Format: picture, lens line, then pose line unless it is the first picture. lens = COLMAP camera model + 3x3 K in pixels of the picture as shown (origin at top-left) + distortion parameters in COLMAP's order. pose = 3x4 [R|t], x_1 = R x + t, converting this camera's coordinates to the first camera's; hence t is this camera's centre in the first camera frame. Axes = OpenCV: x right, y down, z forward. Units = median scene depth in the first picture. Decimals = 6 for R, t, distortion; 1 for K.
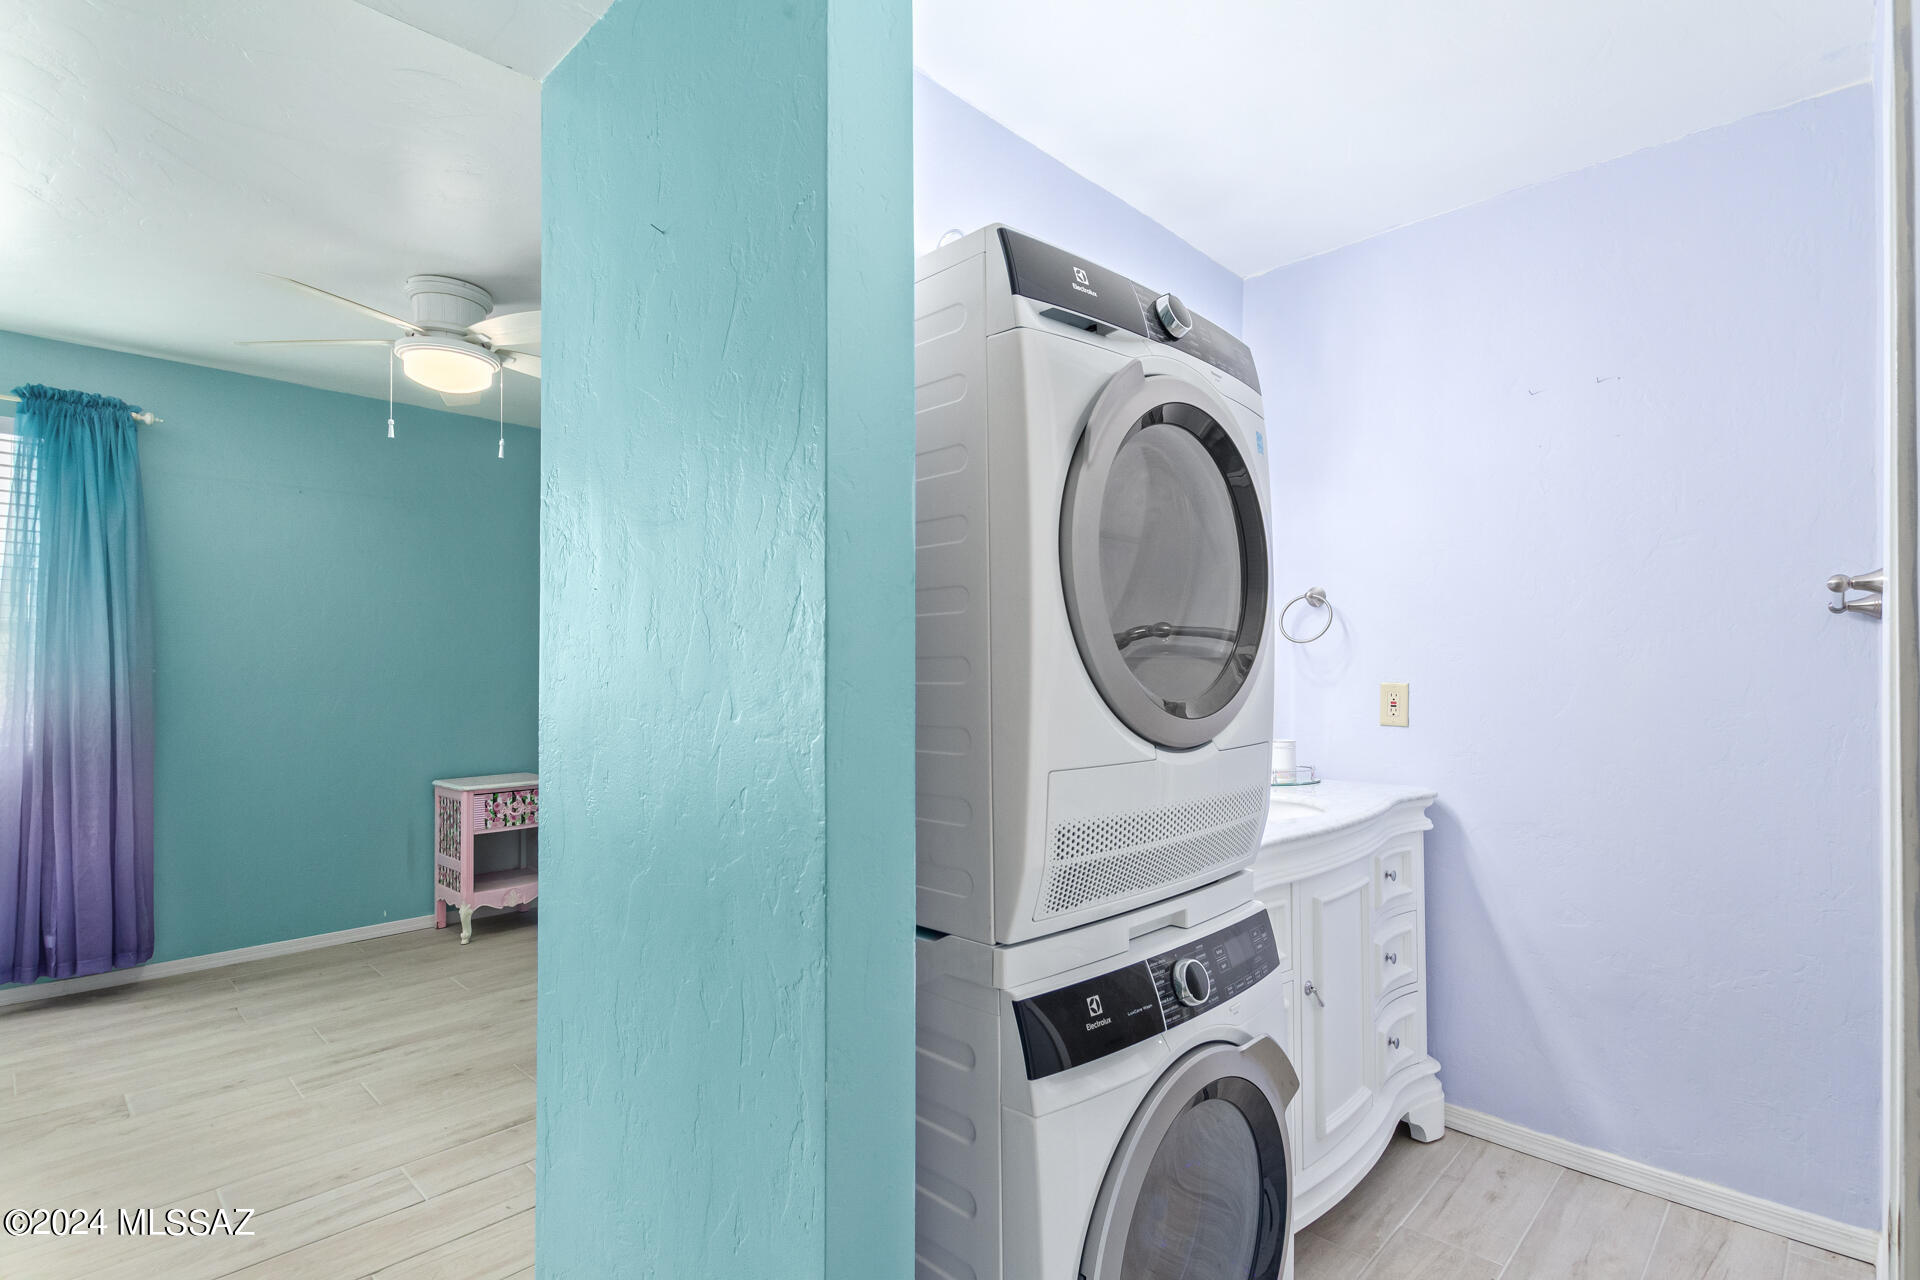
lens RADIAL K [[930.5, 0, 964.7], [0, 930.5, 647.8], [0, 0, 1]] dist [-0.003497, -0.001680]
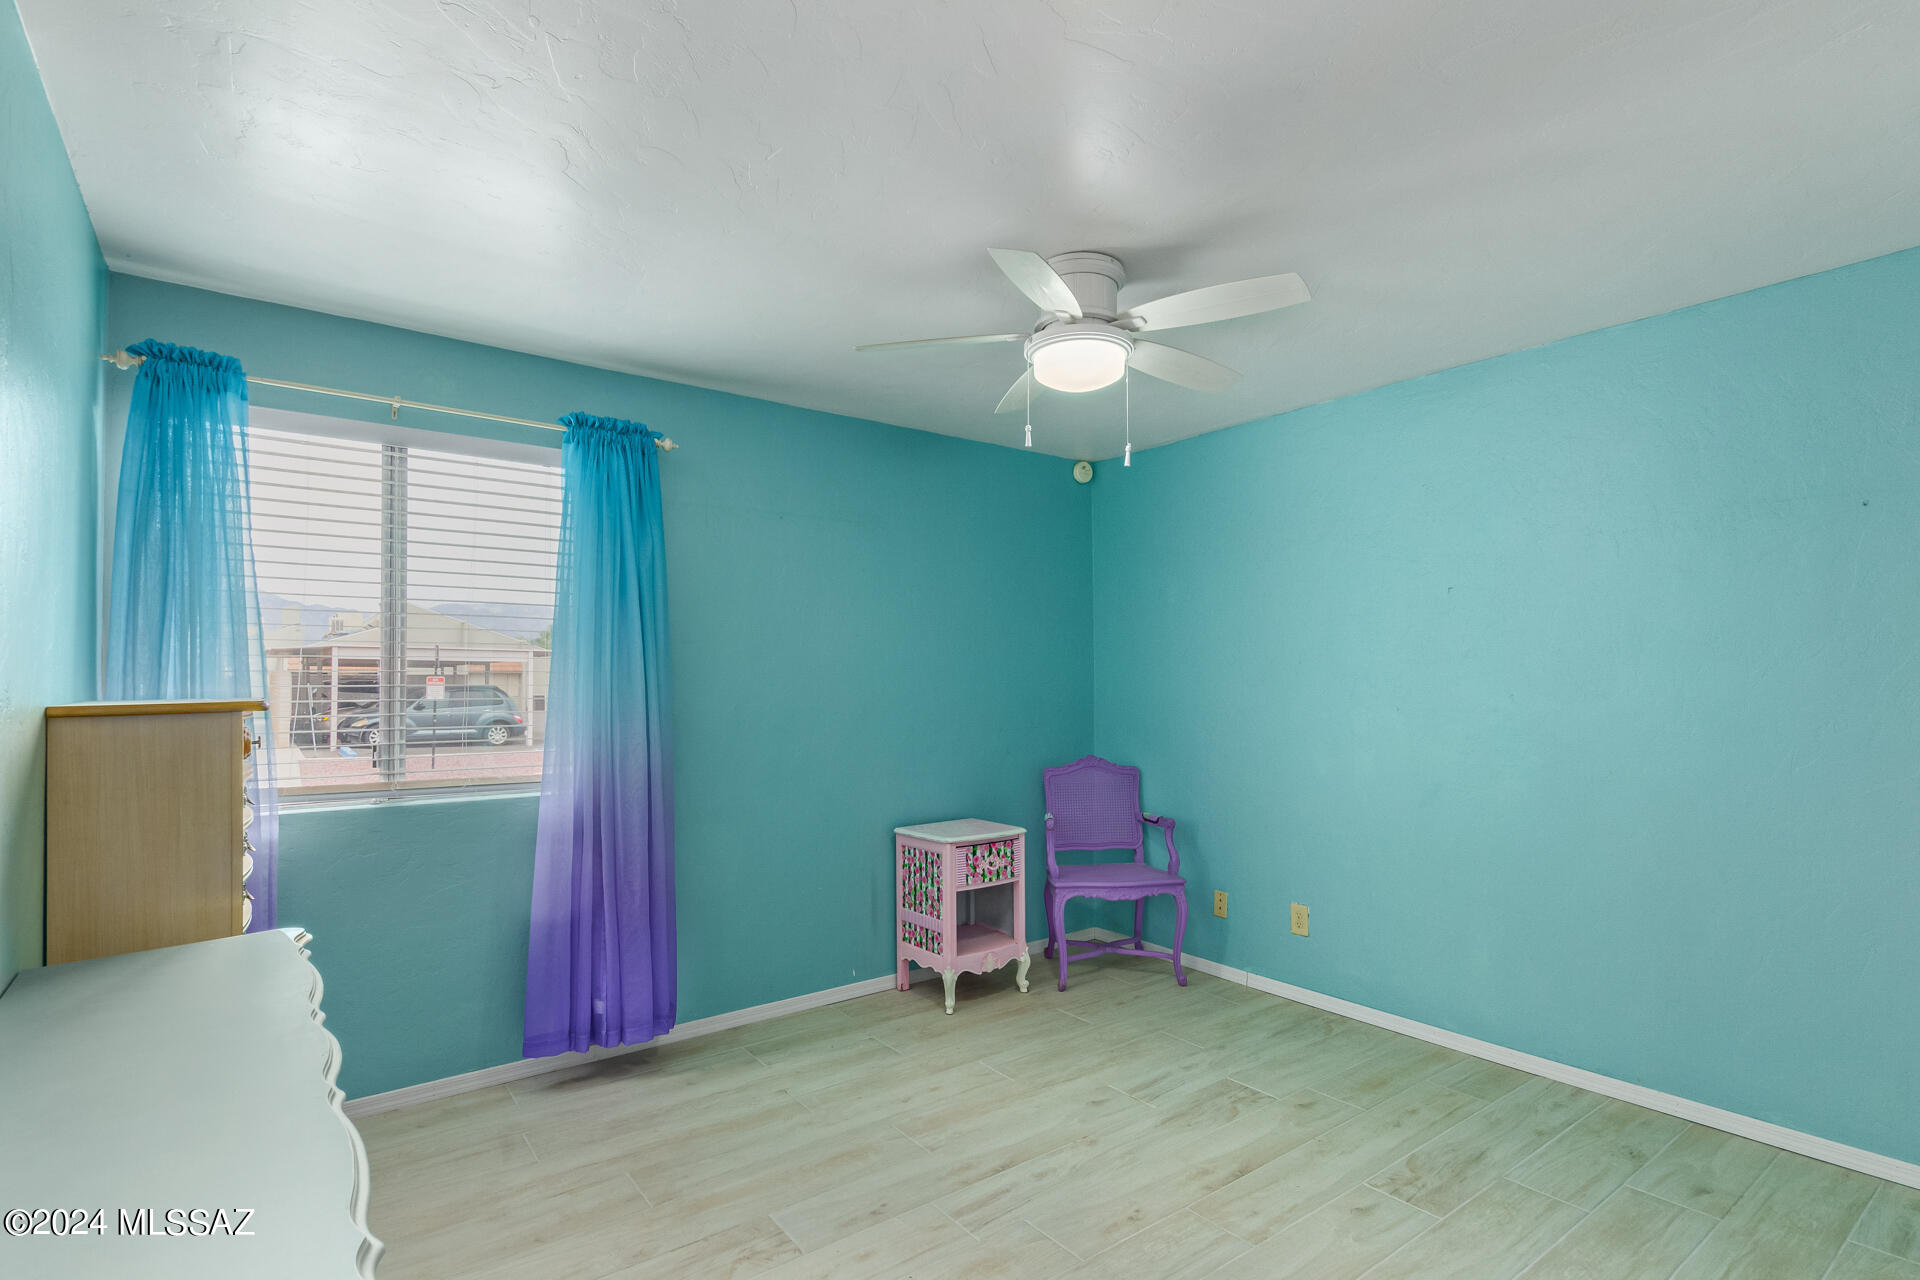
lens RADIAL K [[930.5, 0, 955.1], [0, 930.5, 652.4], [0, 0, 1]] dist [-0.003497, -0.001680]
pose [[0.984589, -0.008864, -0.174659, -0.393315], [0.006716, 0.999894, -0.012884, -0.020867], [0.174755, 0.011513, 0.984545, 0.114762]]
